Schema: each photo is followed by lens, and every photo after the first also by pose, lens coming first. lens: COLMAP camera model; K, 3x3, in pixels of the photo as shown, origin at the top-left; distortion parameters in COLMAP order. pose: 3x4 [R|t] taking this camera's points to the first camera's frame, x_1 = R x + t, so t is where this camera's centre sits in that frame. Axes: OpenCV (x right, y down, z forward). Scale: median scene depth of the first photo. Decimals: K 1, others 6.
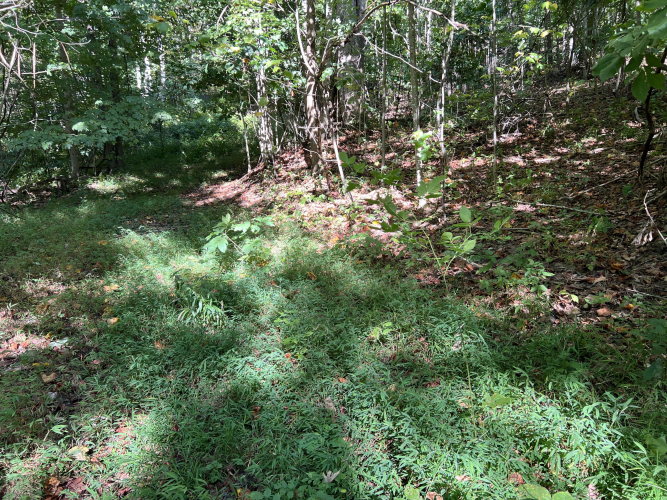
lens RADIAL K [[492.4, 0, 333.5], [0, 492.4, 250.0], [0, 0, 1]] dist [0.054668, -0.070034]
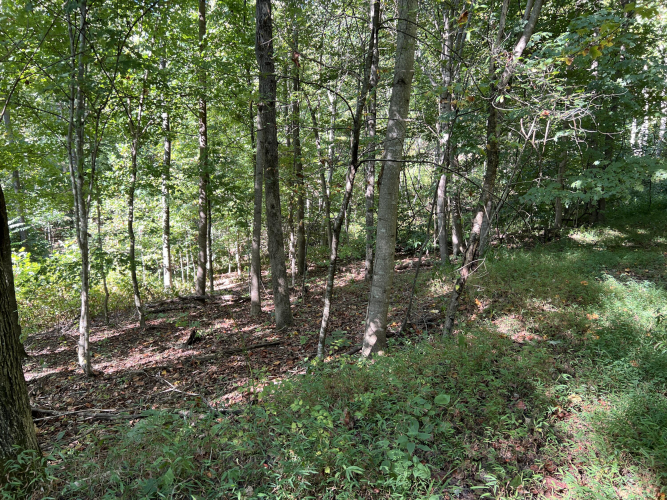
lens RADIAL K [[492.4, 0, 333.5], [0, 492.4, 250.0], [0, 0, 1]] dist [0.054668, -0.070034]
pose [[0.632968, 0.104400, -0.767107, 0.025266], [-0.184754, 0.982607, -0.018719, 0.021070], [0.751810, 0.153574, 0.641246, -0.106393]]
